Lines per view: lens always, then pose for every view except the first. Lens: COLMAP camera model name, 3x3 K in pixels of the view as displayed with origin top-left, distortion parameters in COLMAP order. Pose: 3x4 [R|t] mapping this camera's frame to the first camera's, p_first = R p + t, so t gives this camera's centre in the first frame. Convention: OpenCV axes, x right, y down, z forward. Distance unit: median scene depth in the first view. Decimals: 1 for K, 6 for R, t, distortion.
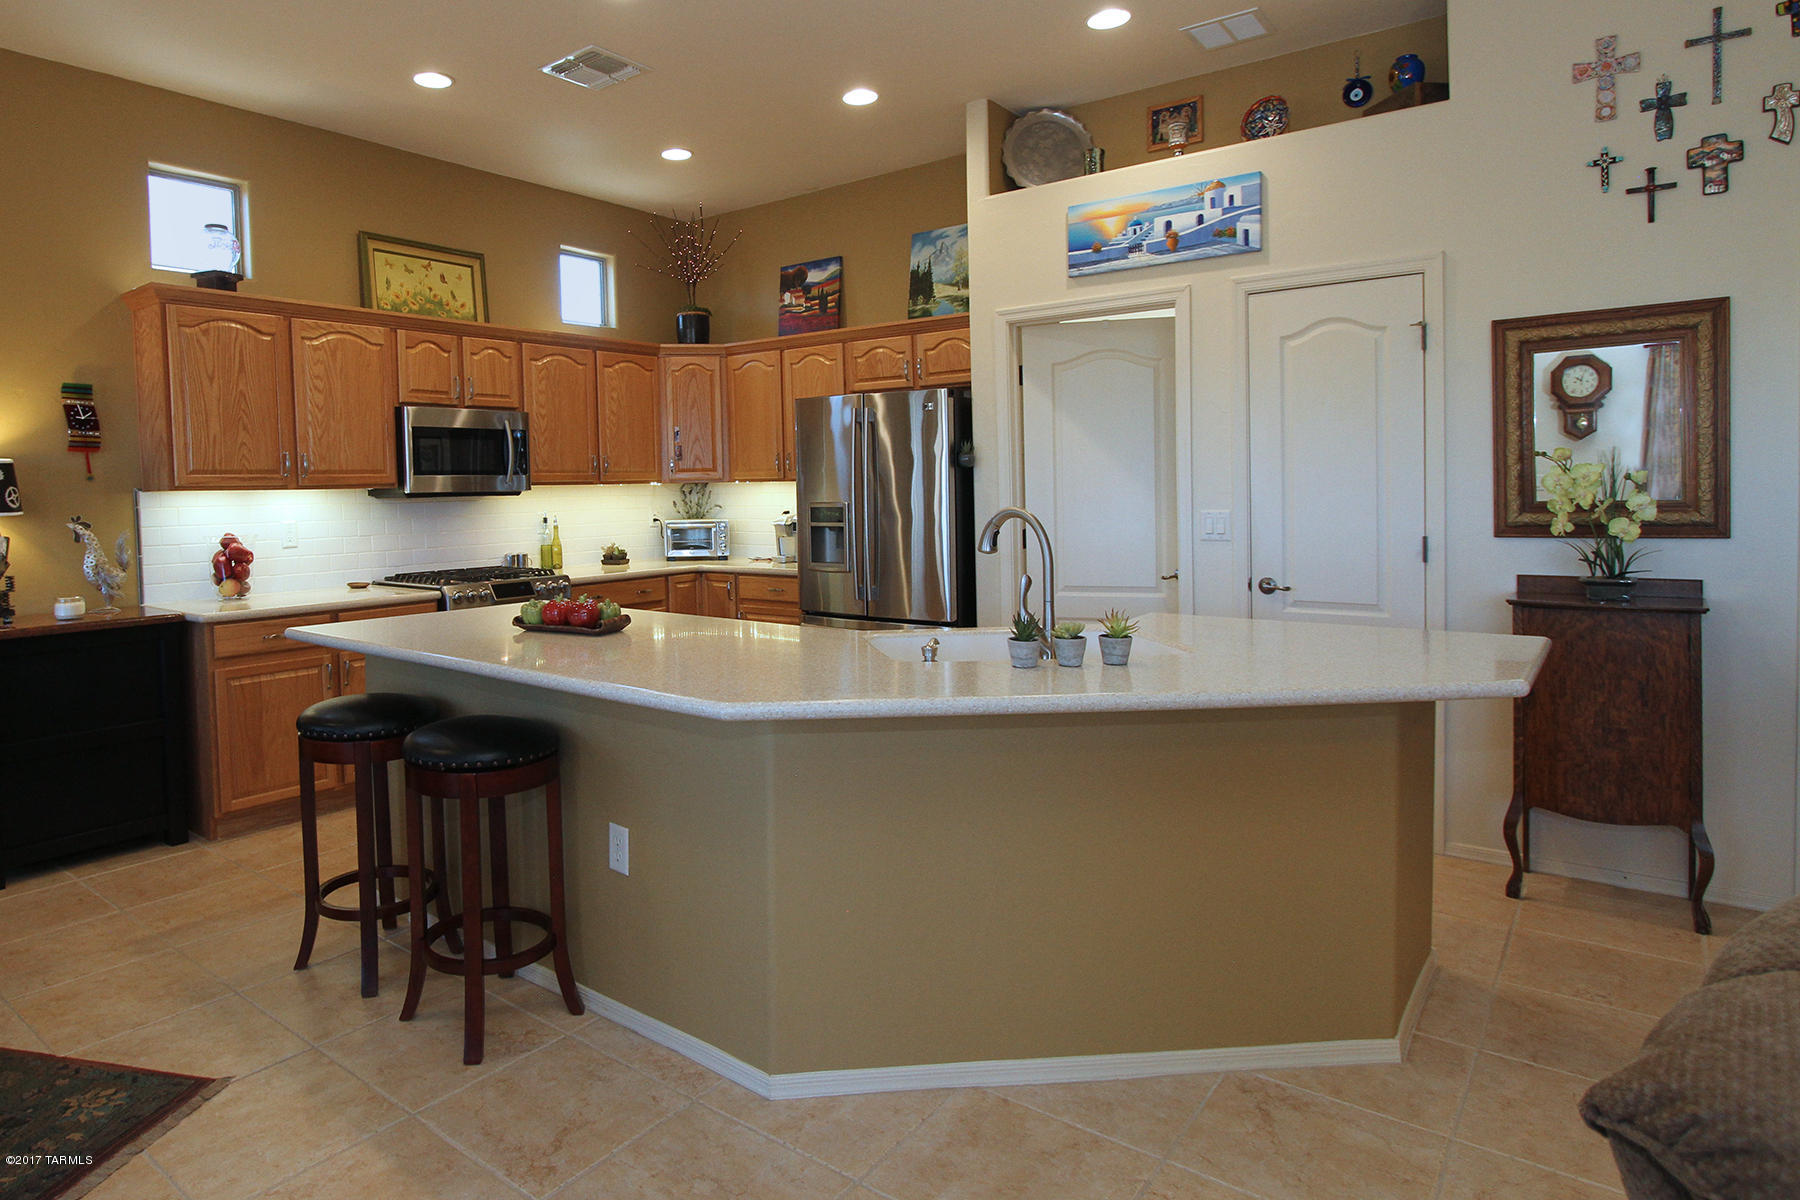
lens RADIAL K [[977.8, 0, 814.9], [0, 977.8, 550.6], [0, 0, 1]] dist [-0.019253, 0.003785]
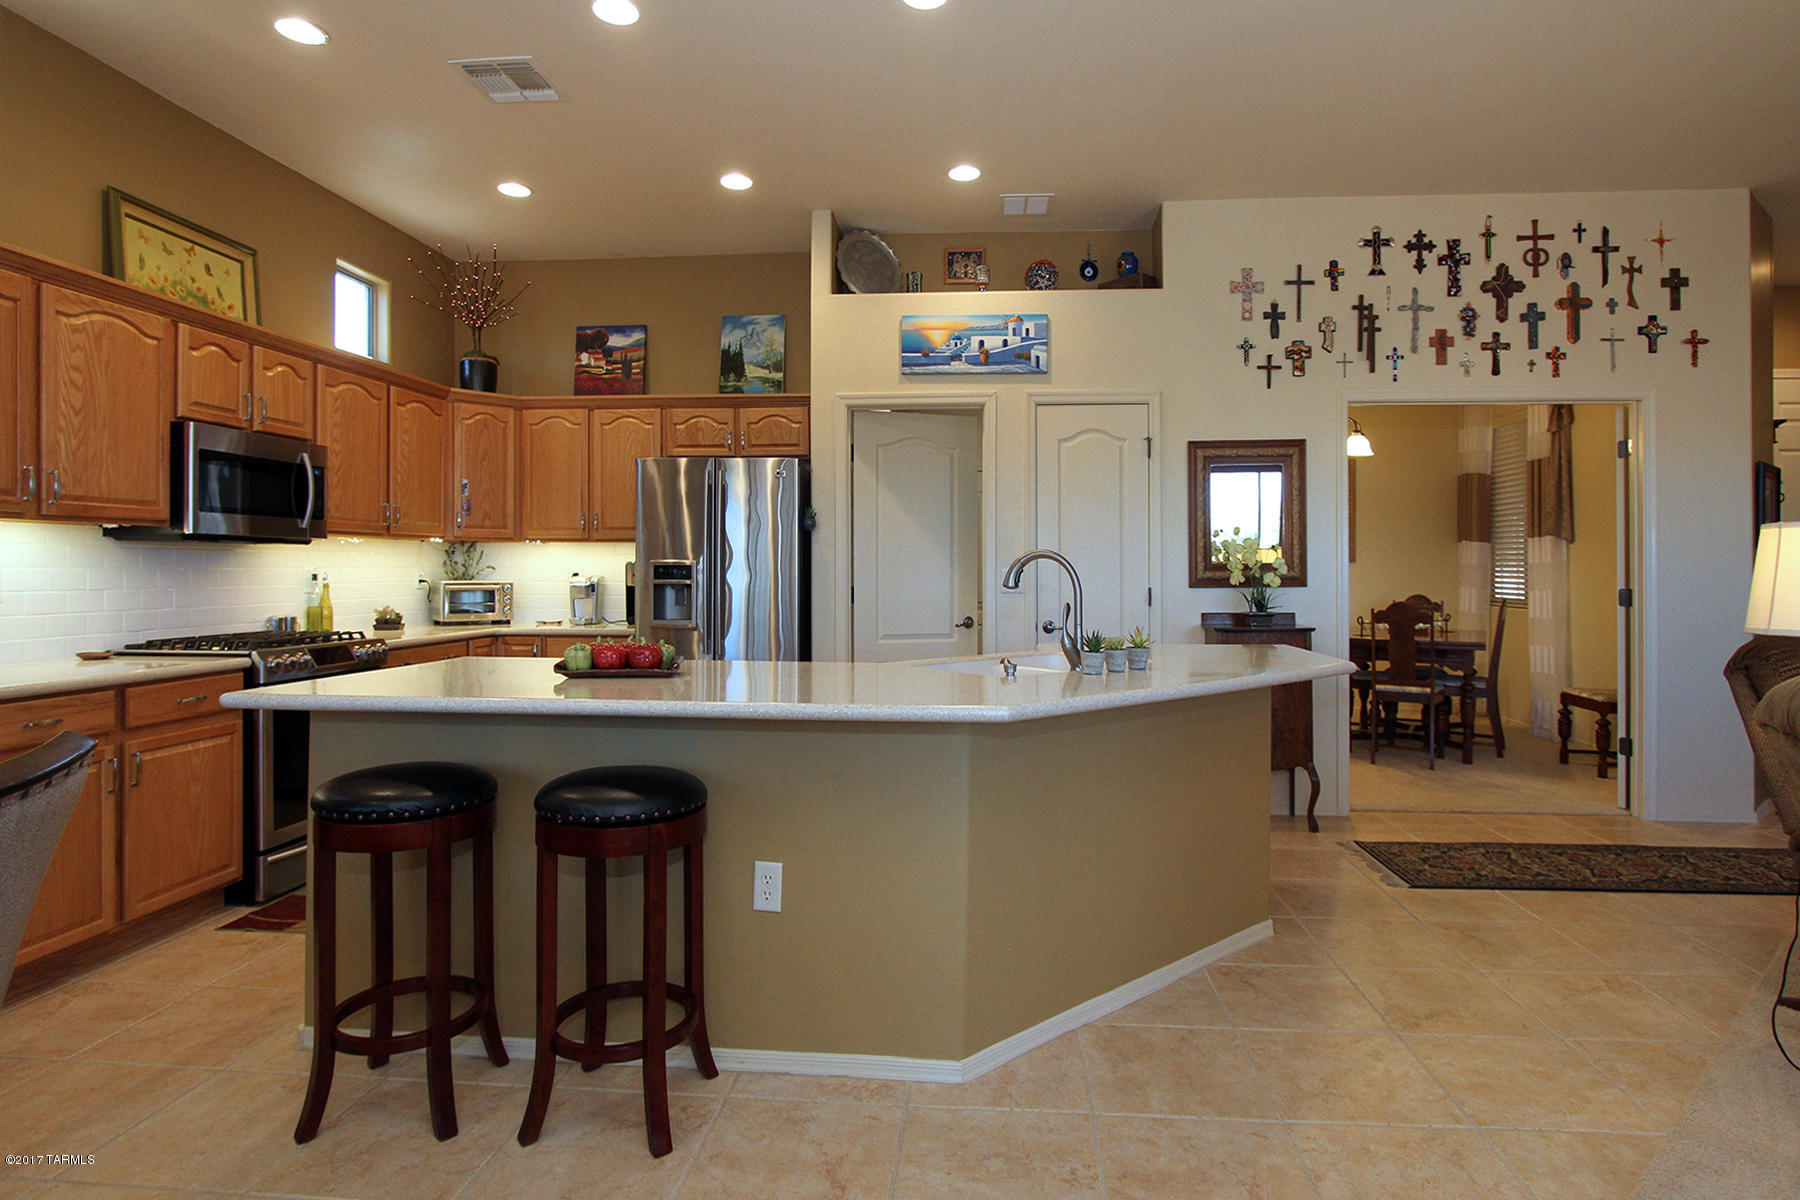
lens RADIAL K [[897.0, 0, 899.5], [0, 897.0, 593.3], [0, 0, 1]] dist [-0.020541, 0.004384]
pose [[0.827597, 0.001520, 0.561321, -0.373448], [0.024524, 0.998944, -0.038863, 0.032294], [-0.560787, 0.045929, 0.826685, 0.109981]]
